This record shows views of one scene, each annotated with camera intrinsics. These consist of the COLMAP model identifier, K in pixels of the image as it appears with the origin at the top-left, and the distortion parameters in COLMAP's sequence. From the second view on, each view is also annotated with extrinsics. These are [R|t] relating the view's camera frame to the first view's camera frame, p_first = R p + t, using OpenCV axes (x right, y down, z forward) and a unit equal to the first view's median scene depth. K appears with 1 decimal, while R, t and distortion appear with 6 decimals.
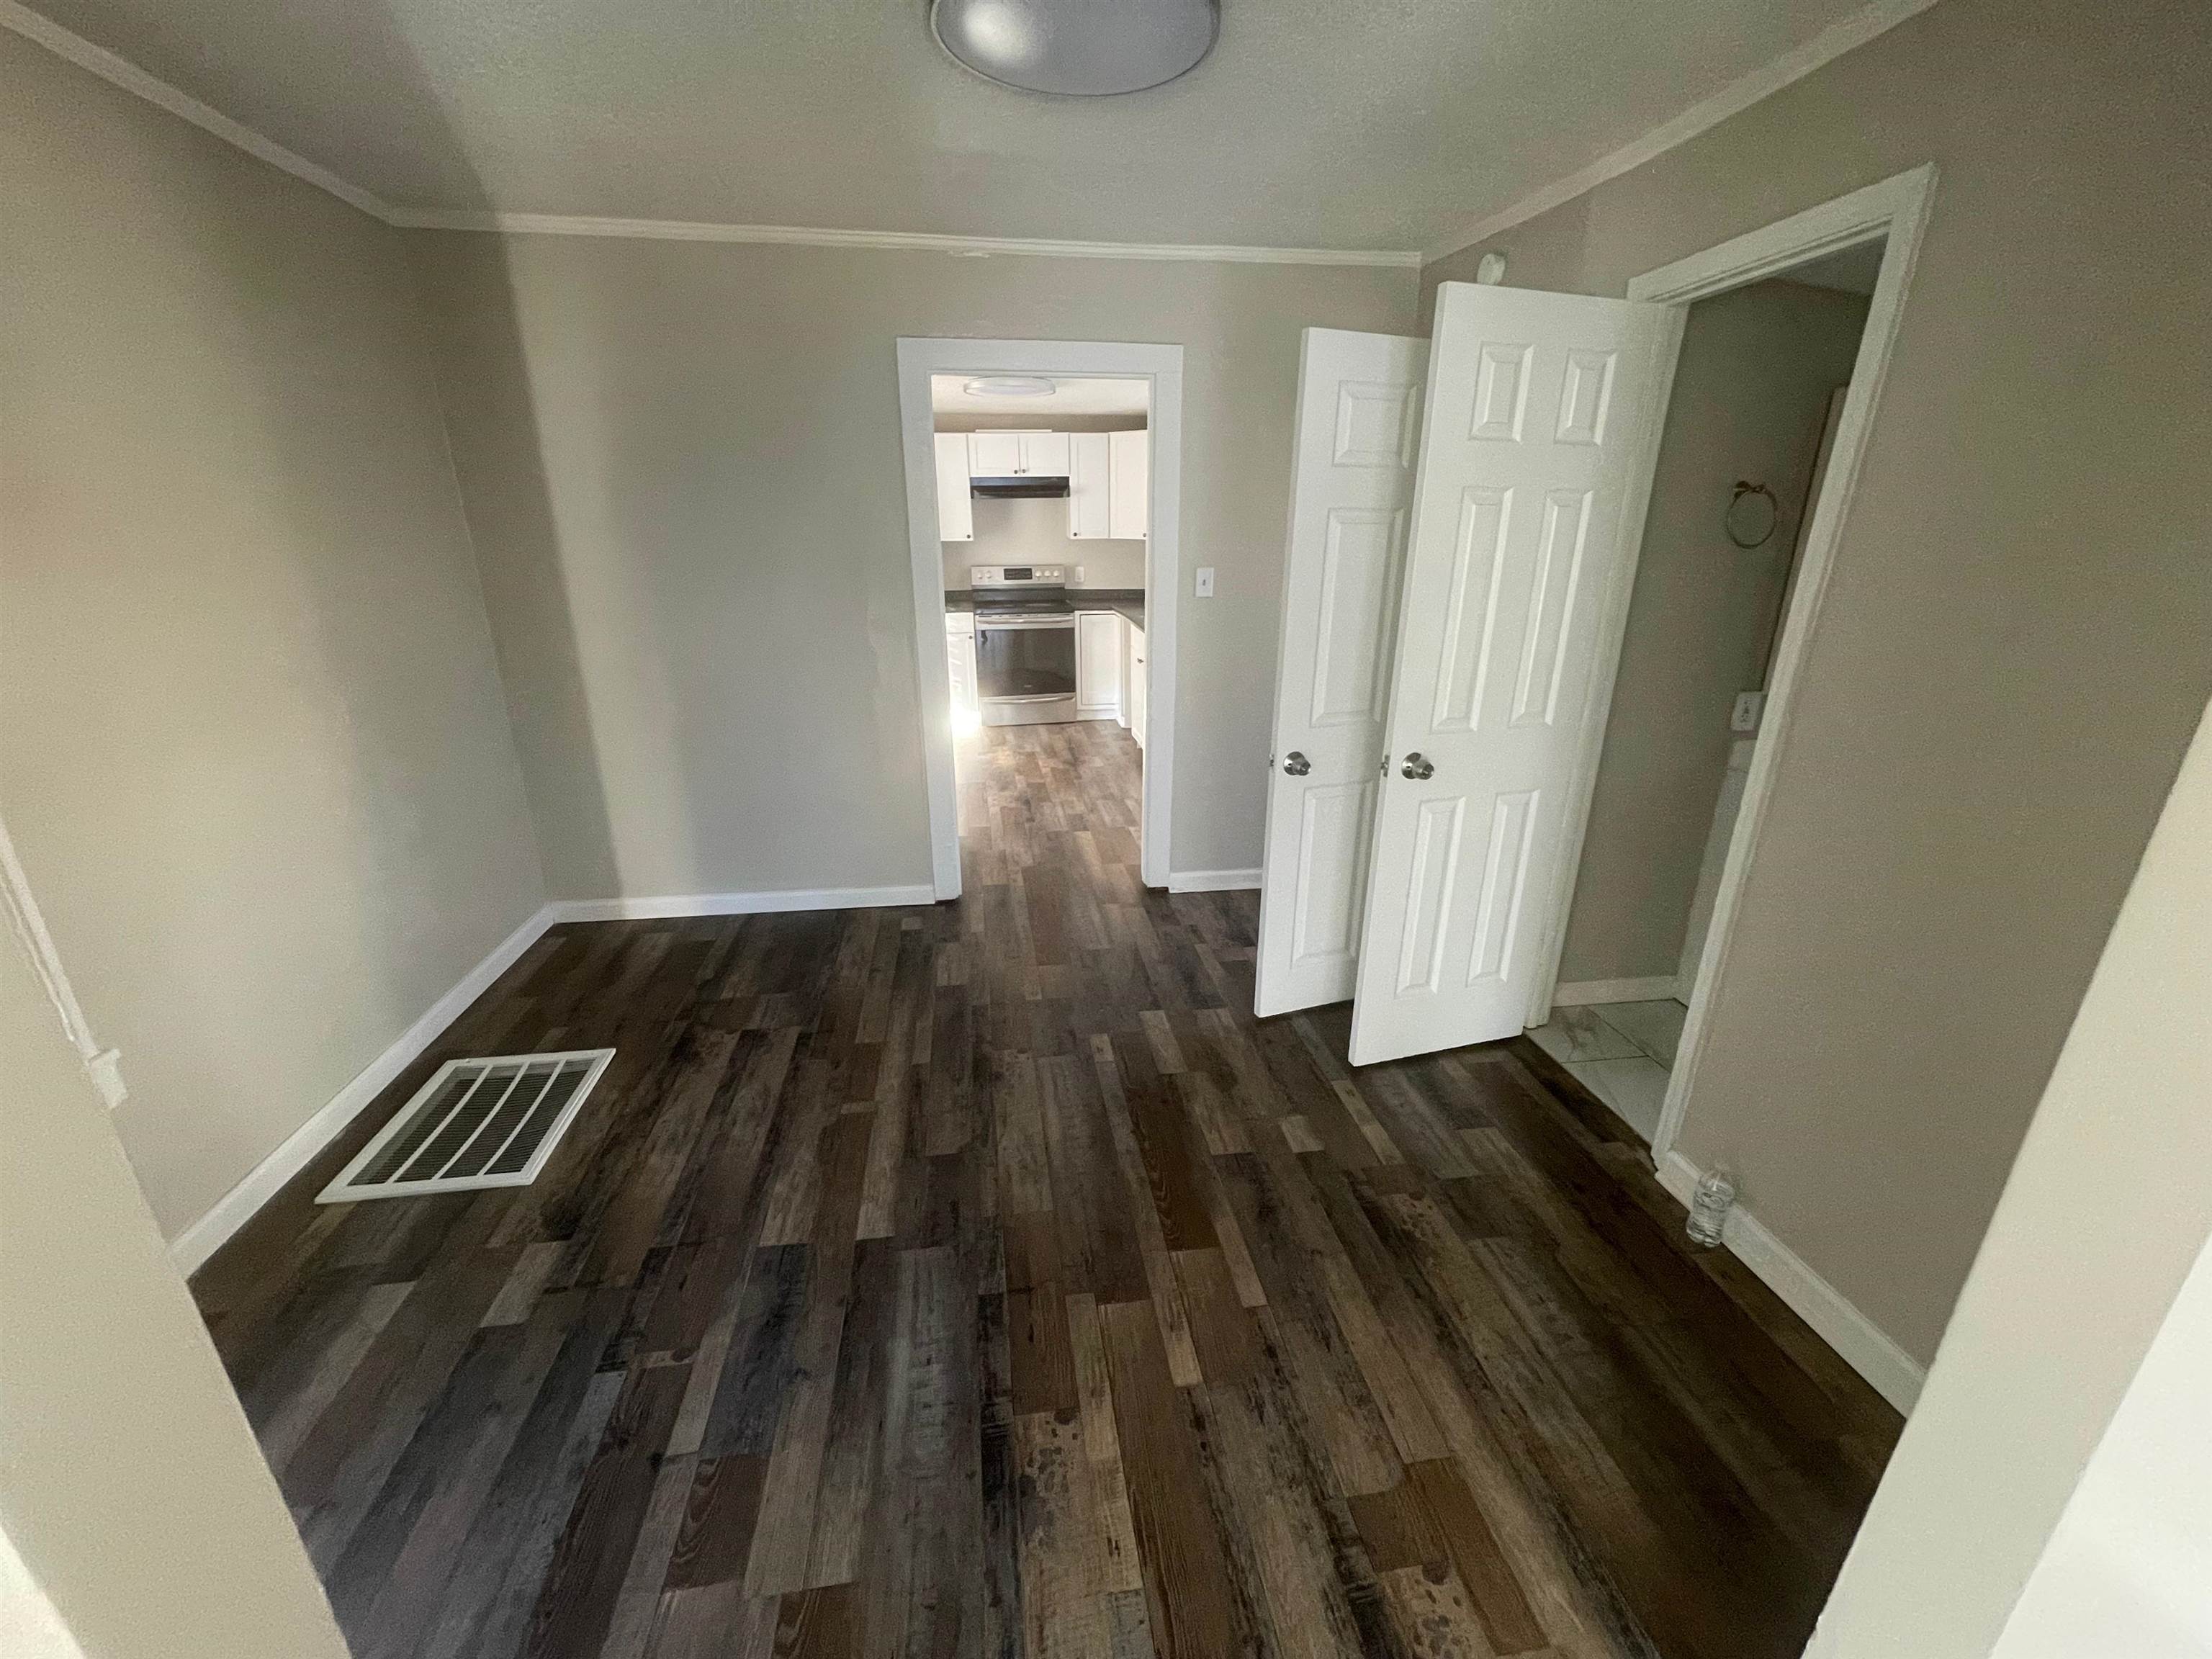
lens RADIAL K [[897.7, 0, 1103.0], [0, 897.7, 832.3], [0, 0, 1]] dist [0.005960, 0.000681]
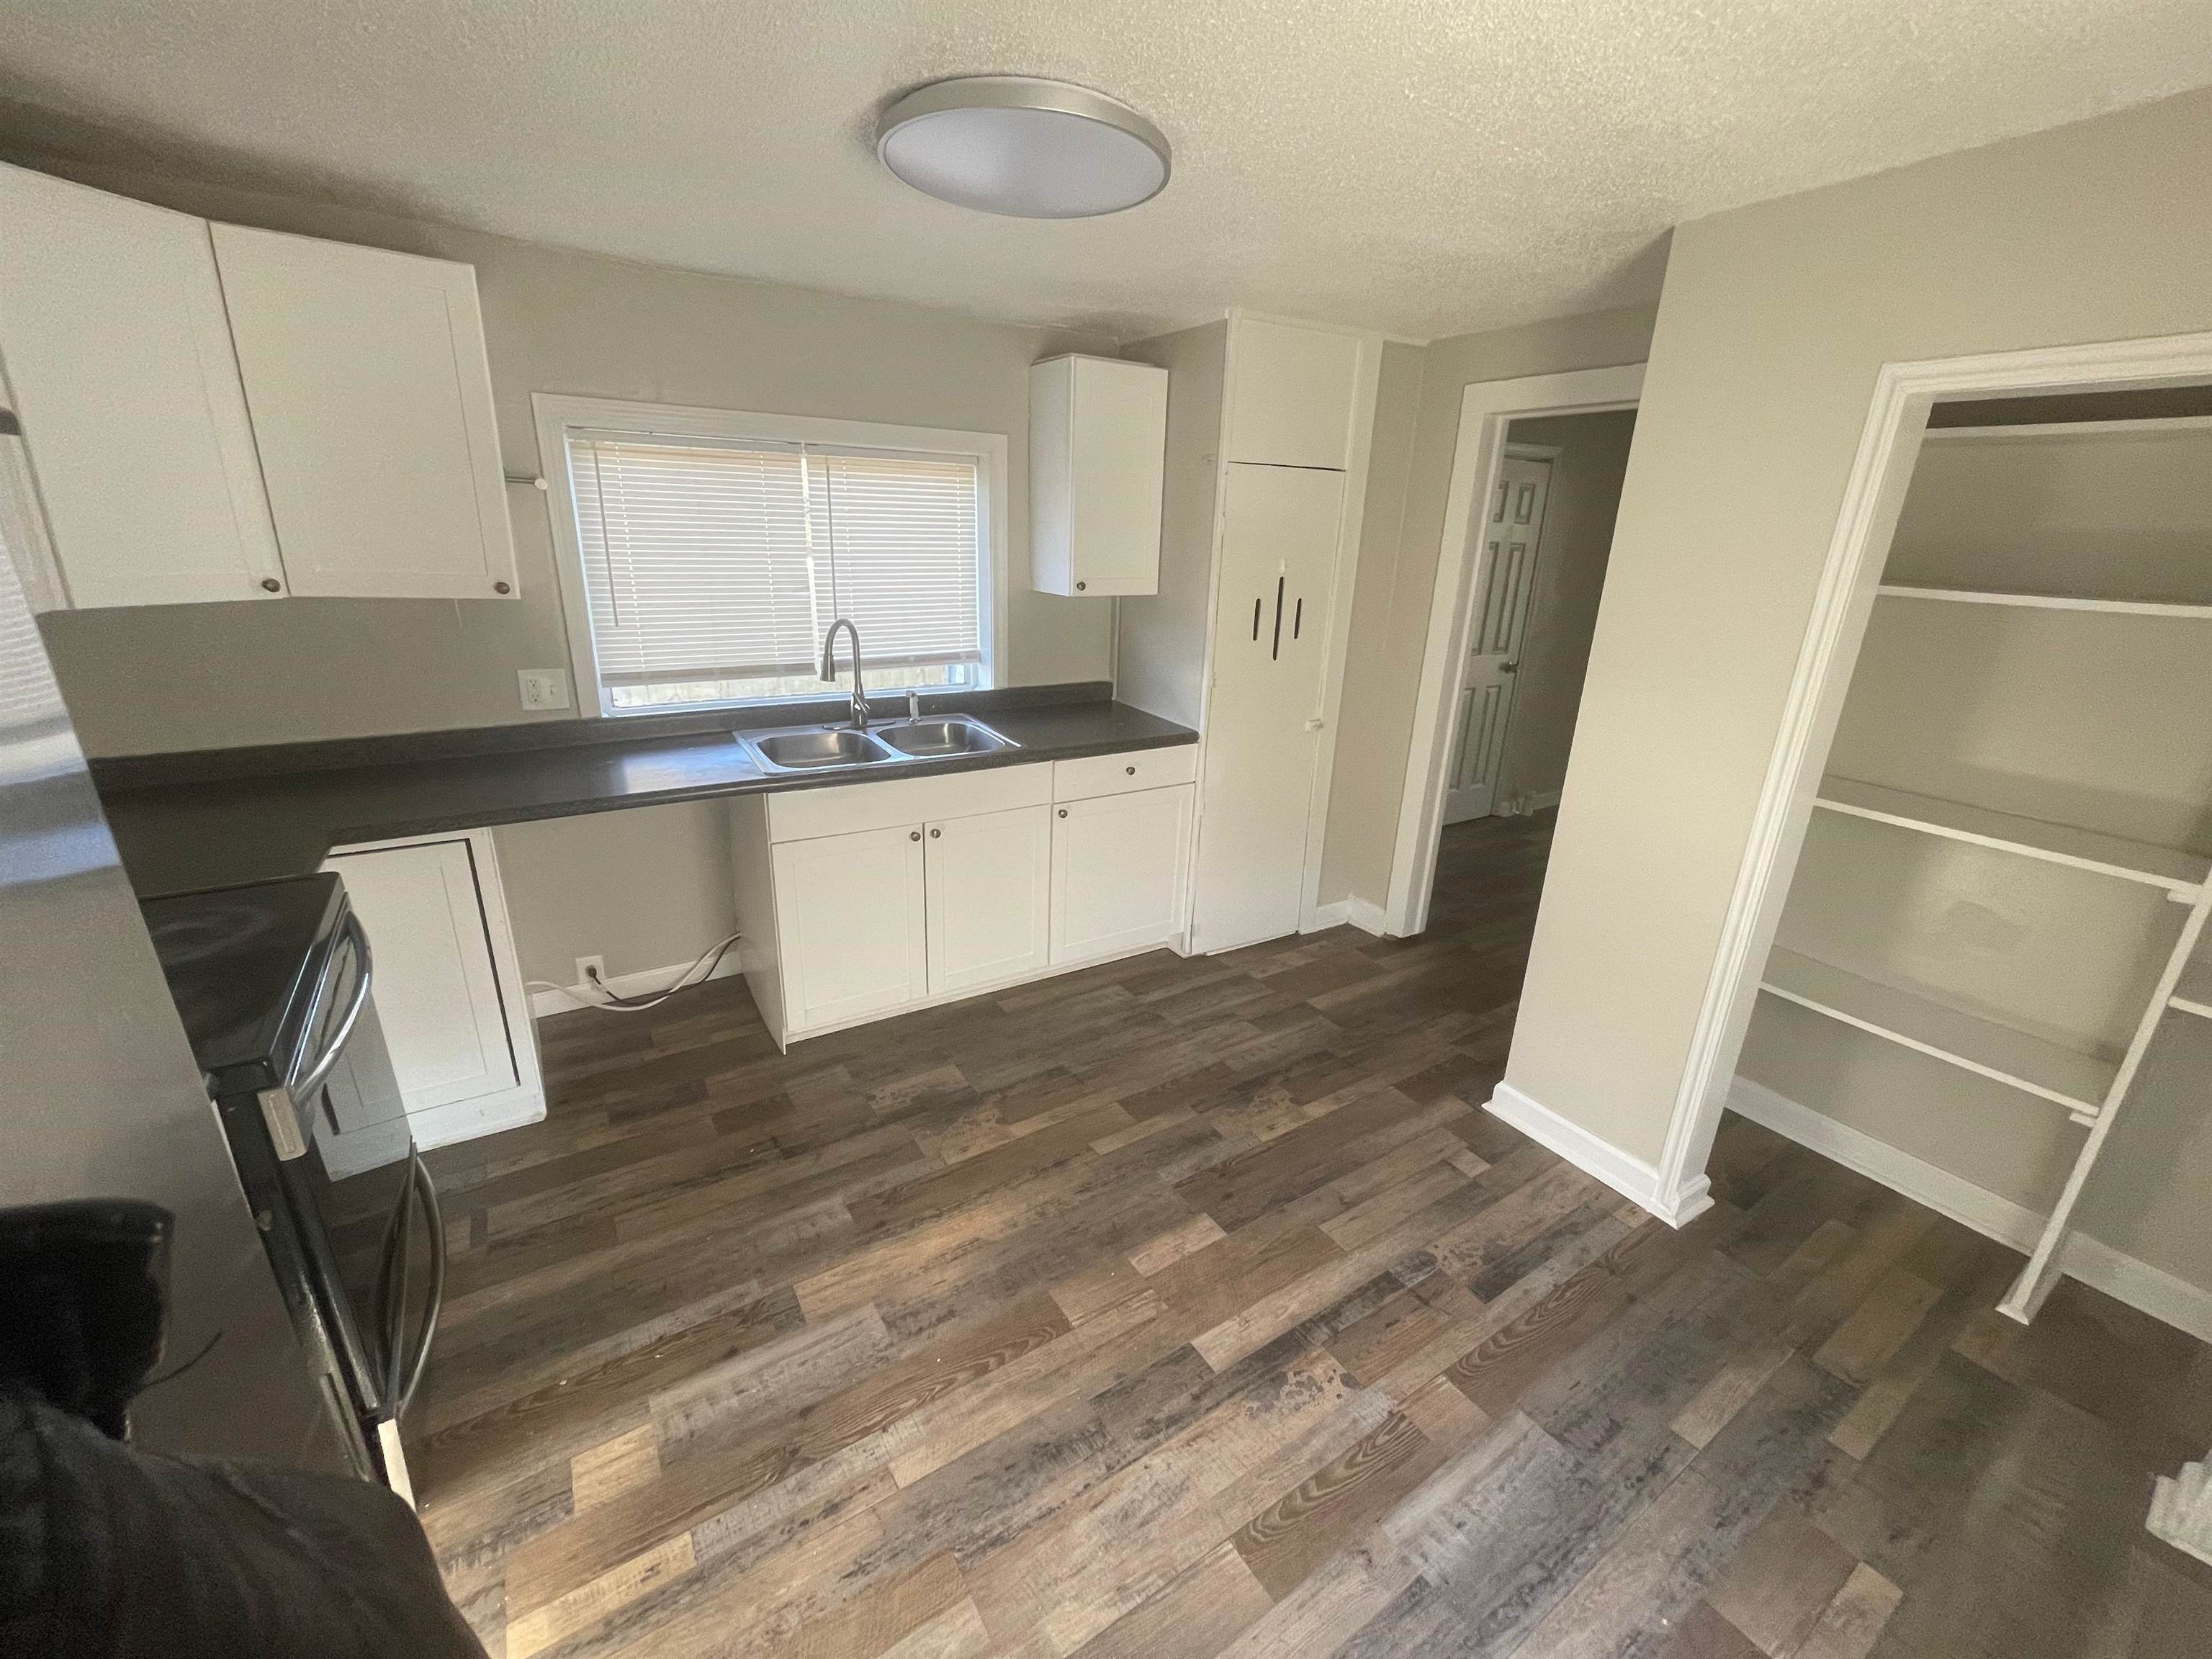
lens RADIAL K [[897.7, 0, 1110.8], [0, 897.7, 830.9], [0, 0, 1]] dist [0.005960, 0.000681]
pose [[-0.420037, -0.306871, 0.854049, -0.343312], [0.270505, 0.855977, 0.440602, -0.313145], [-0.866254, 0.416094, -0.276532, 0.865463]]
